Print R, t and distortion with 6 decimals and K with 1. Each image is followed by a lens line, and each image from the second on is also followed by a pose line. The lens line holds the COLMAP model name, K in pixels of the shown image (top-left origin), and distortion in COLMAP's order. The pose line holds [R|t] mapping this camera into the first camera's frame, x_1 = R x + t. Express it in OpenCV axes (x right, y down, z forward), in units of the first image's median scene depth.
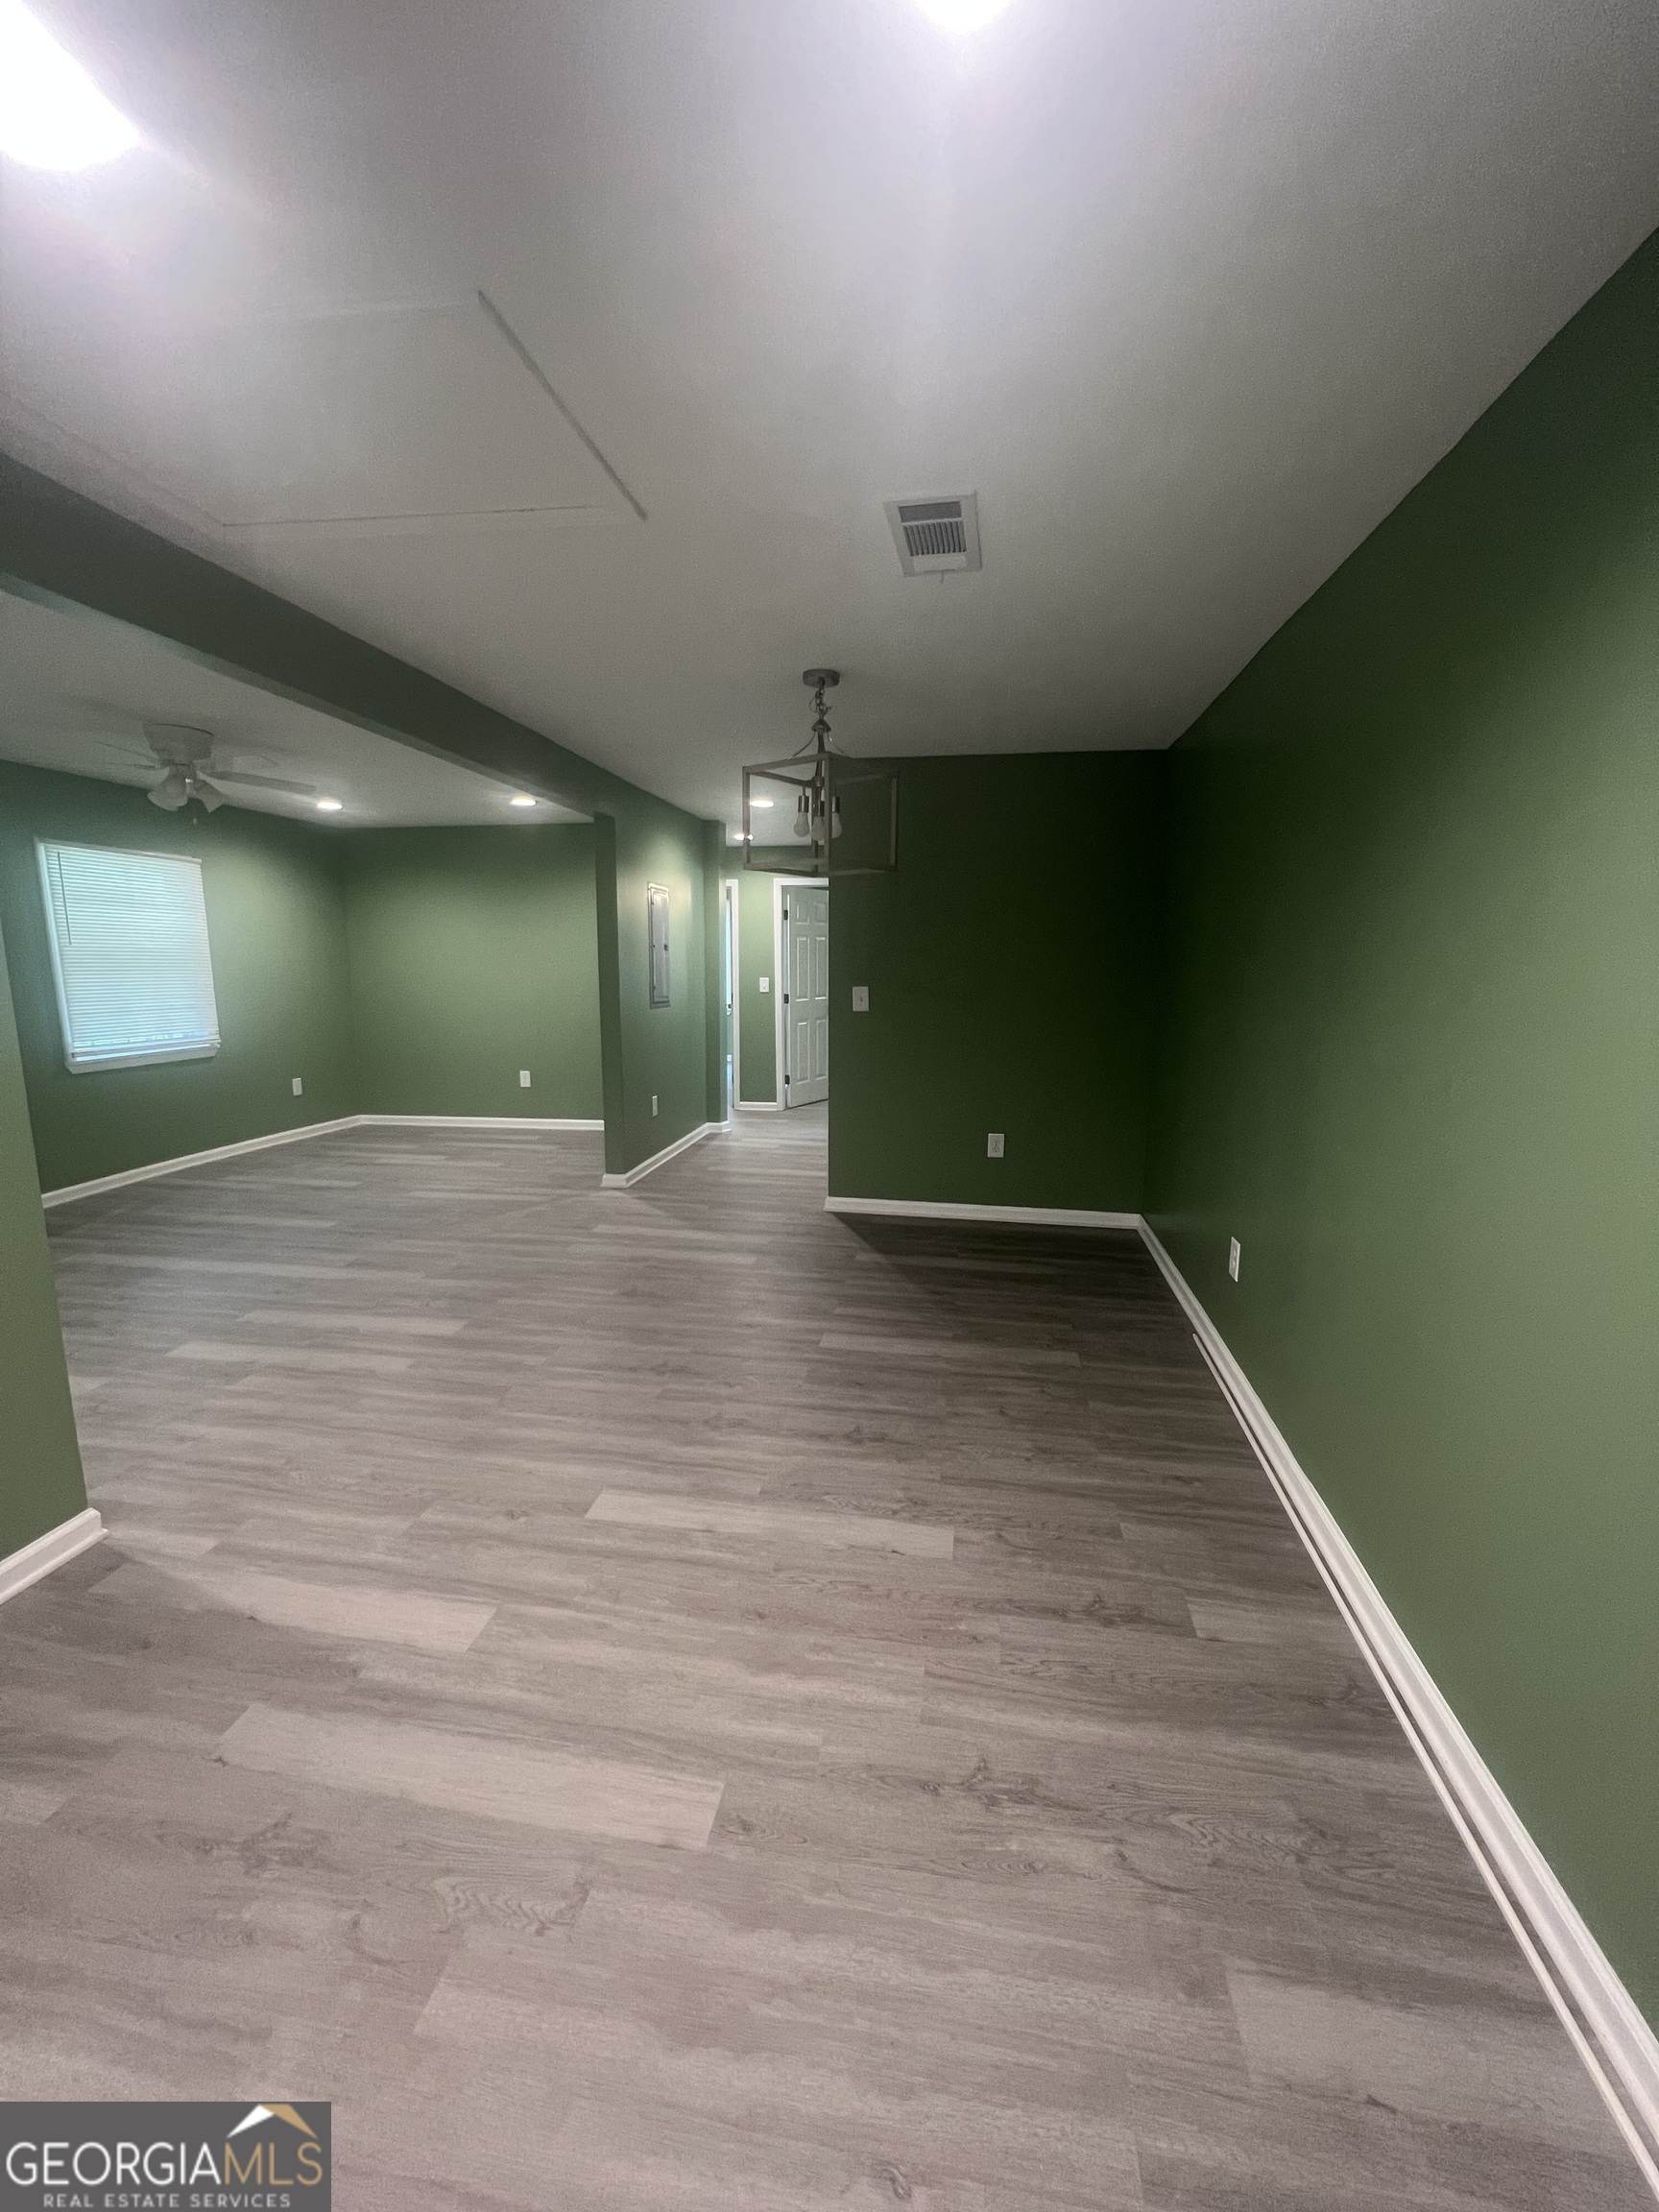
lens RADIAL K [[885.1, 0, 824.2], [0, 885.1, 1105.3], [0, 0, 1]] dist [0.000690, 0.000298]
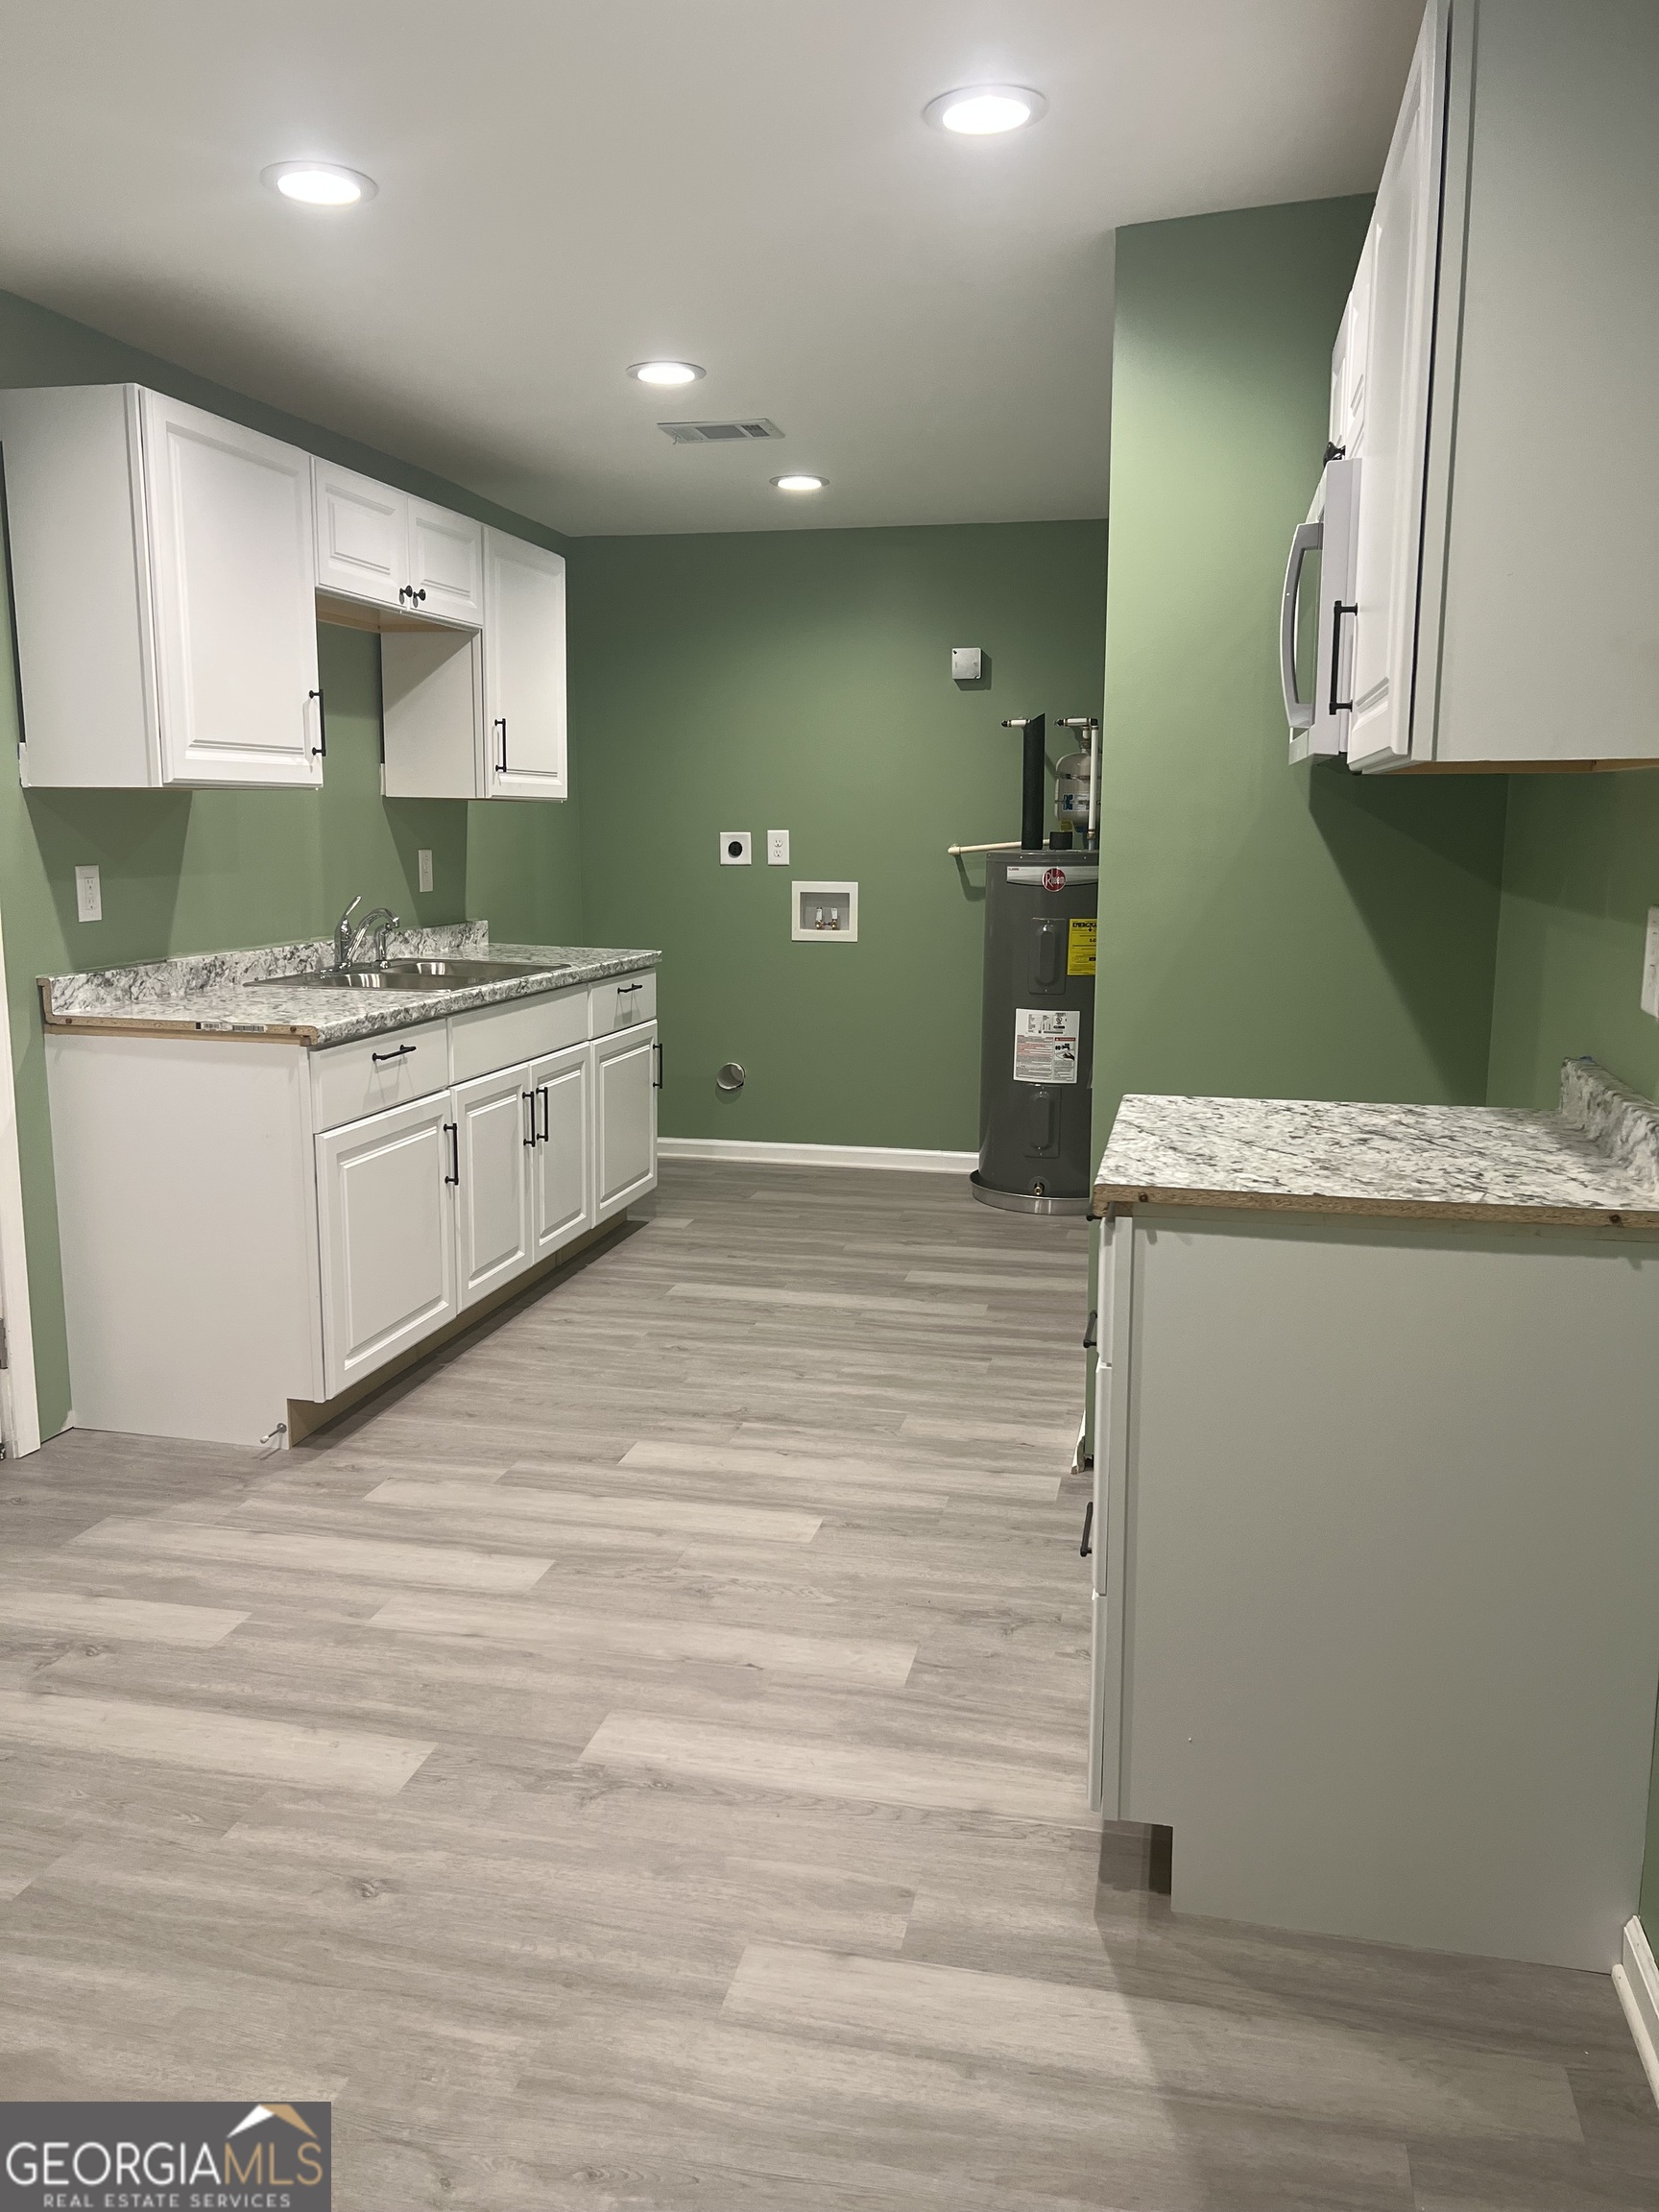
lens RADIAL K [[1657.9, 0, 820.5], [0, 1657.9, 1113.1], [0, 0, 1]] dist [0.051570, -0.062440]
pose [[-0.998544, -0.016359, 0.051394, -0.434993], [0.002075, 0.940534, 0.339693, -0.144138], [-0.053895, 0.339305, -0.939131, 0.958187]]
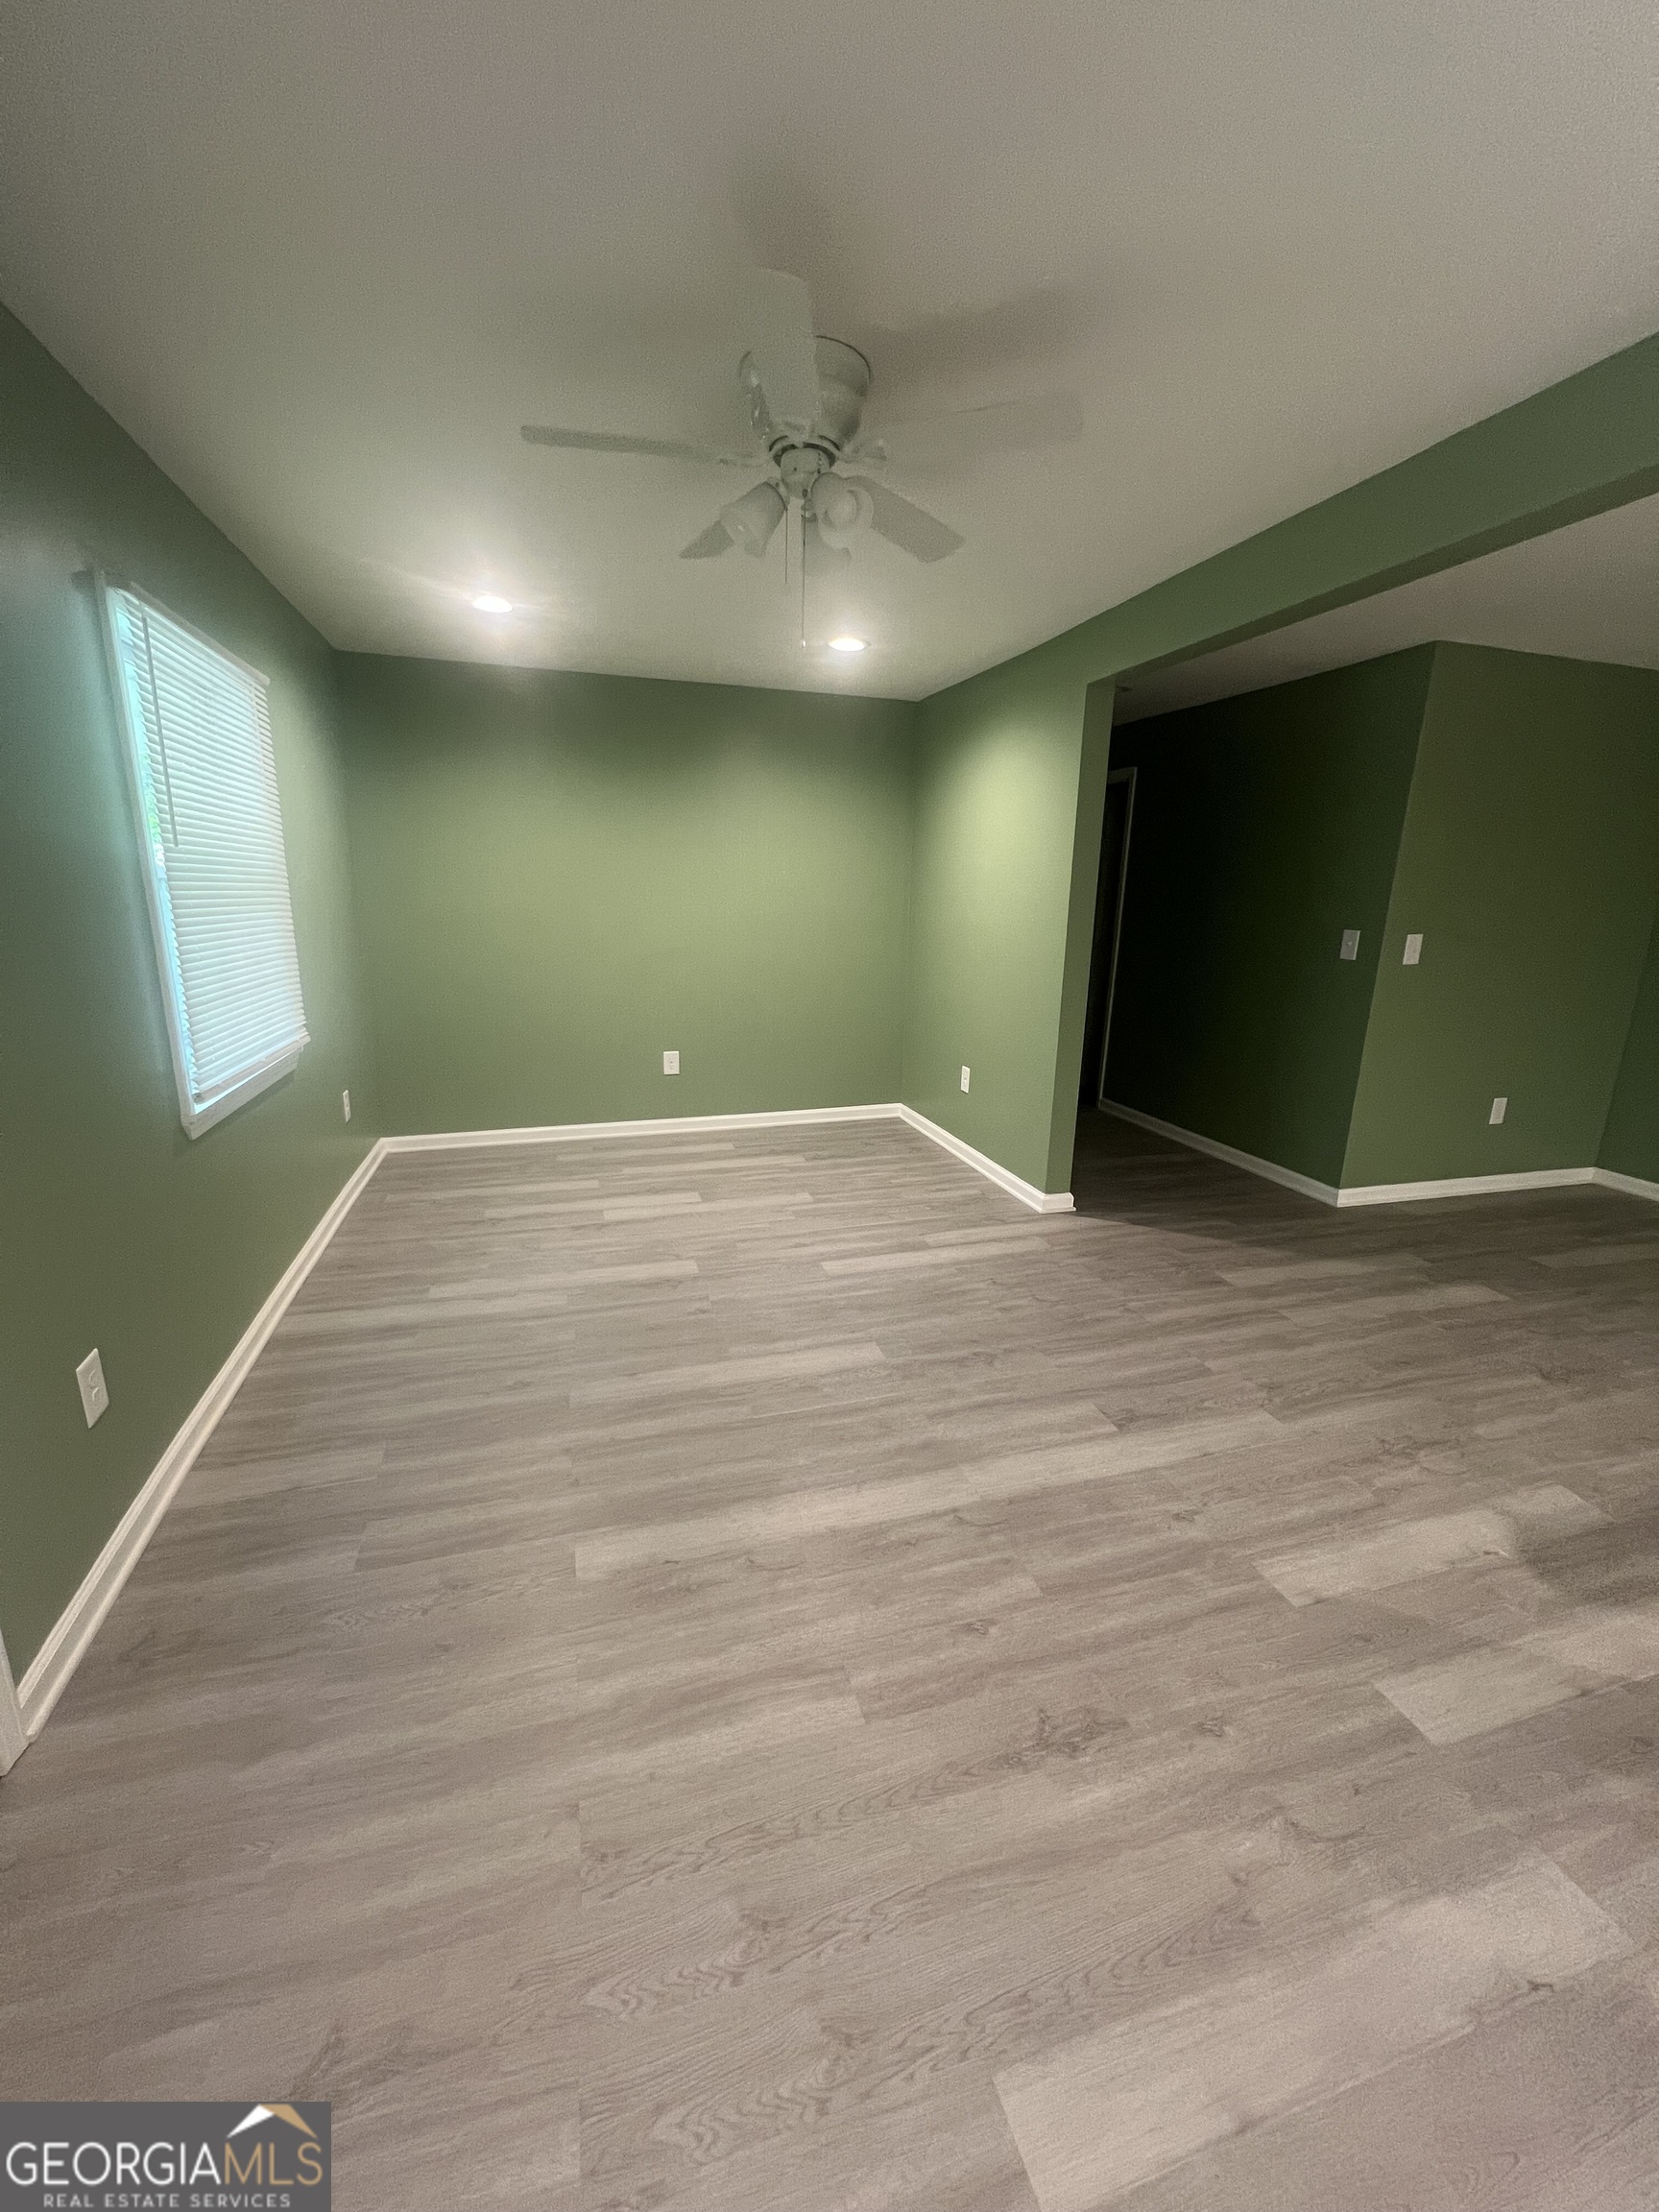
lens RADIAL K [[885.1, 0, 824.2], [0, 885.1, 1105.3], [0, 0, 1]] dist [0.000690, 0.000298]
pose [[0.896222, -0.091434, 0.434081, -1.485209], [0.055843, 0.993997, 0.094078, -0.152935], [-0.440077, -0.060074, 0.895948, 0.896908]]
